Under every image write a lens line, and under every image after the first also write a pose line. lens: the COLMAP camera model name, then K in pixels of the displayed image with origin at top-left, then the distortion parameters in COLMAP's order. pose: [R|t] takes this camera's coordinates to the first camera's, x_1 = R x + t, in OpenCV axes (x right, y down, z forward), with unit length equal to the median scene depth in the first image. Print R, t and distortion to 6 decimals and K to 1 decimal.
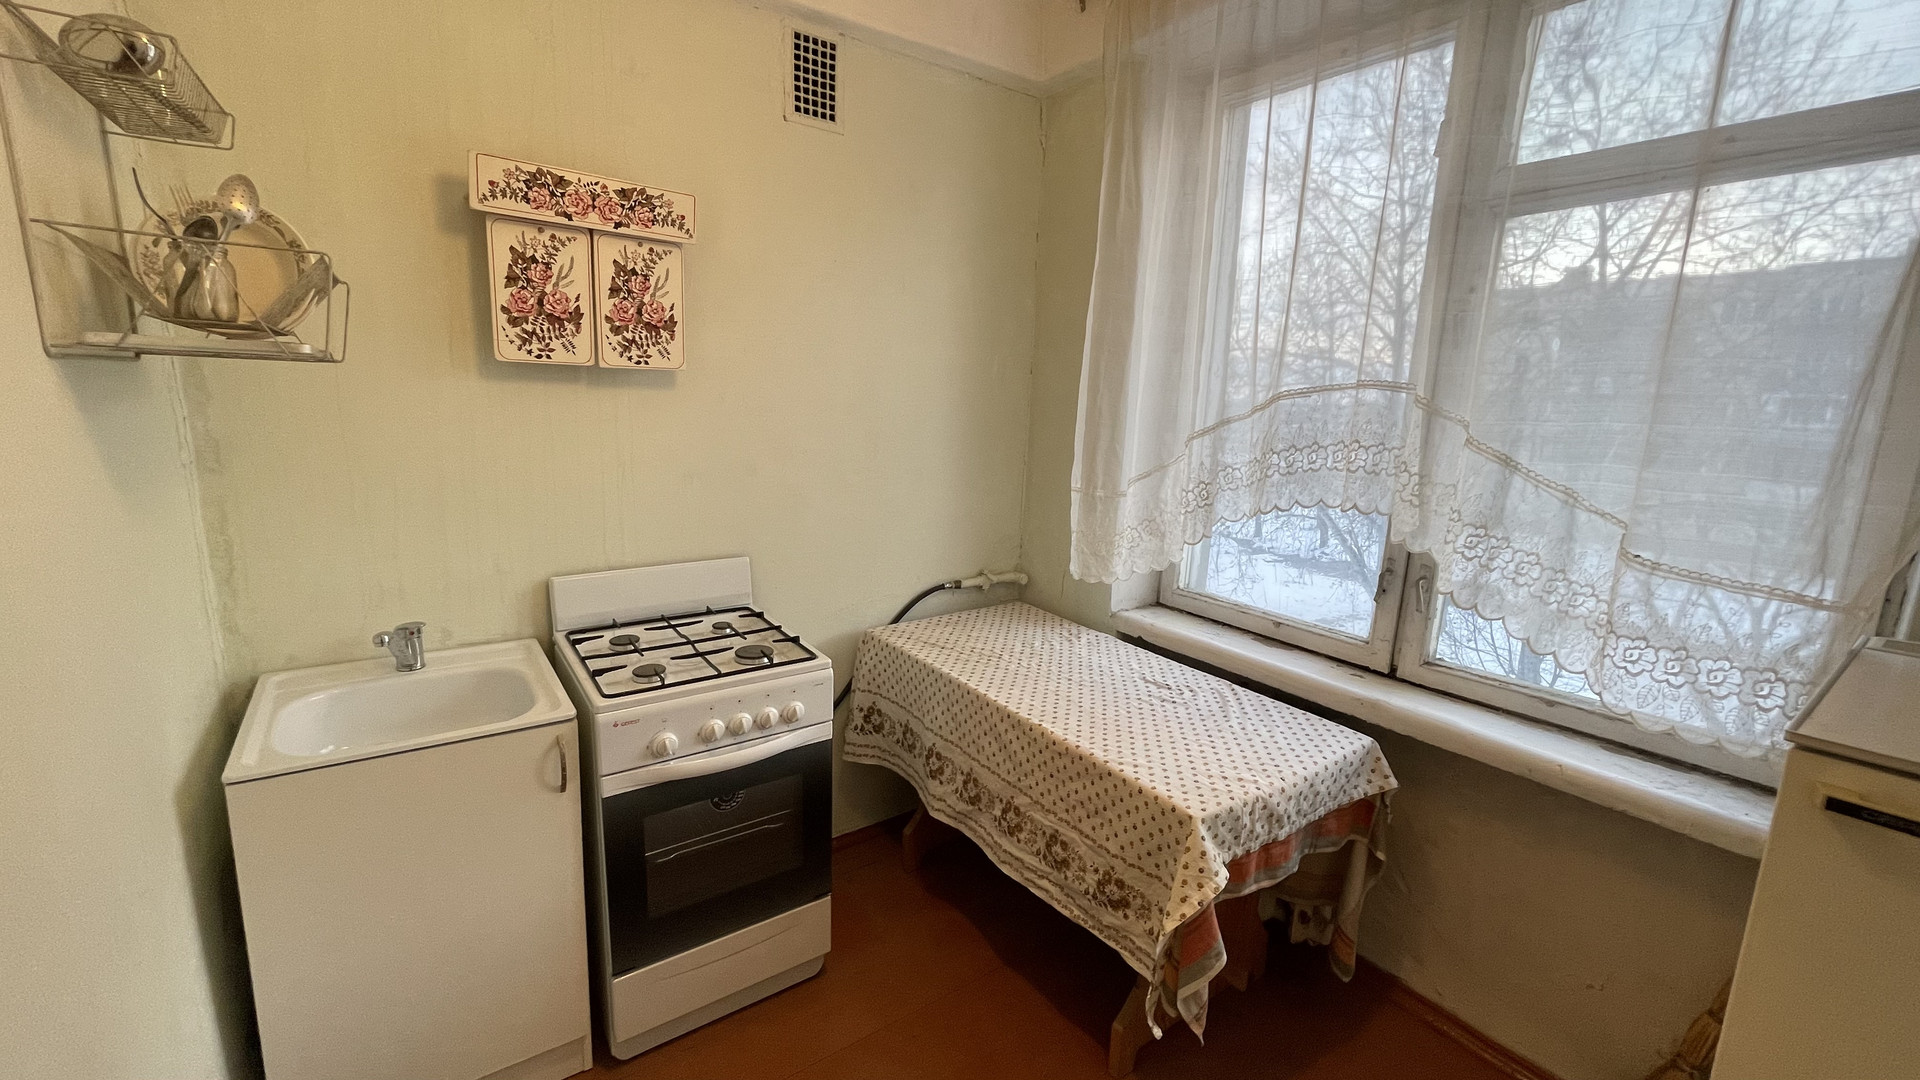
lens RADIAL K [[774.8, 0, 960.0], [0, 774.8, 540.0], [0, 0, 1]] dist [-0.004418, -0.000589]
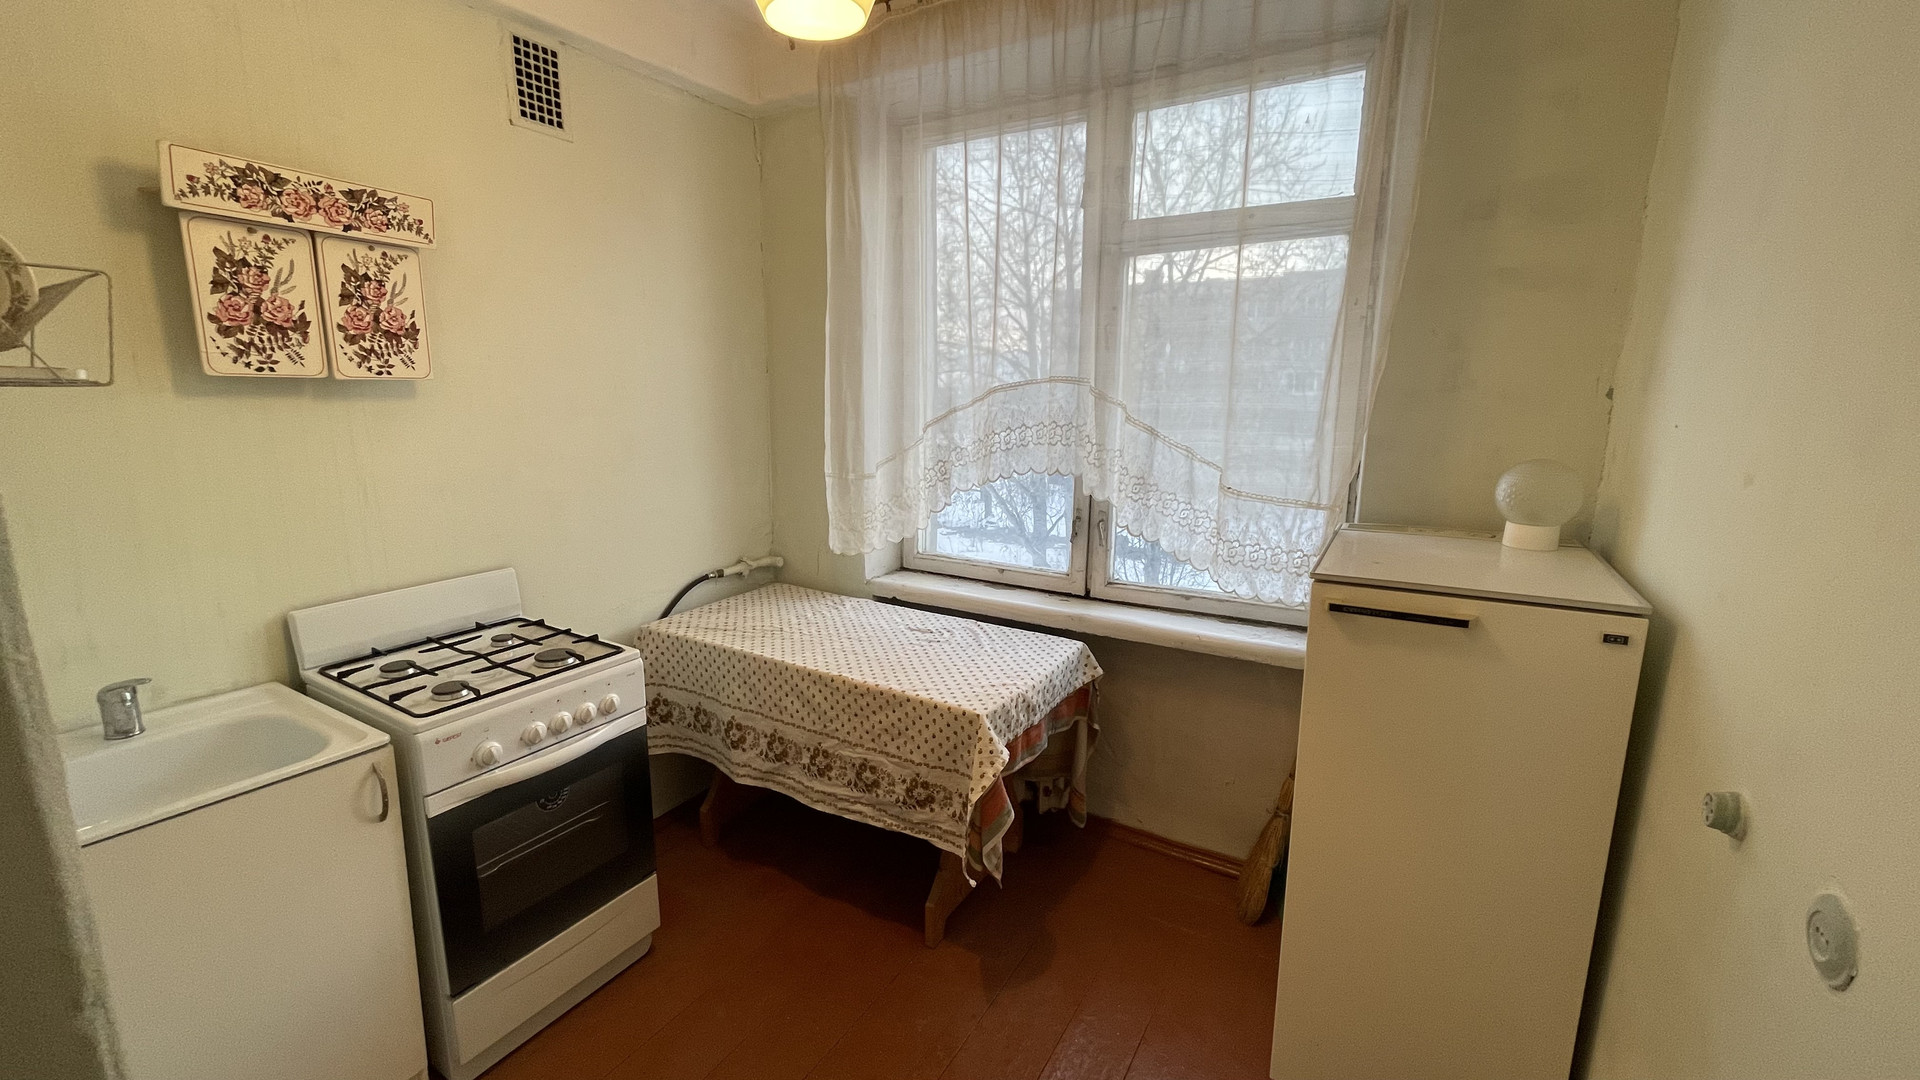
lens RADIAL K [[774.8, 0, 960.0], [0, 774.8, 540.0], [0, 0, 1]] dist [-0.004418, -0.000589]
pose [[0.914040, -0.105004, 0.391797, -0.161972], [0.099911, 0.994435, 0.033427, 0.012971], [-0.393127, 0.008591, 0.919444, -0.147329]]
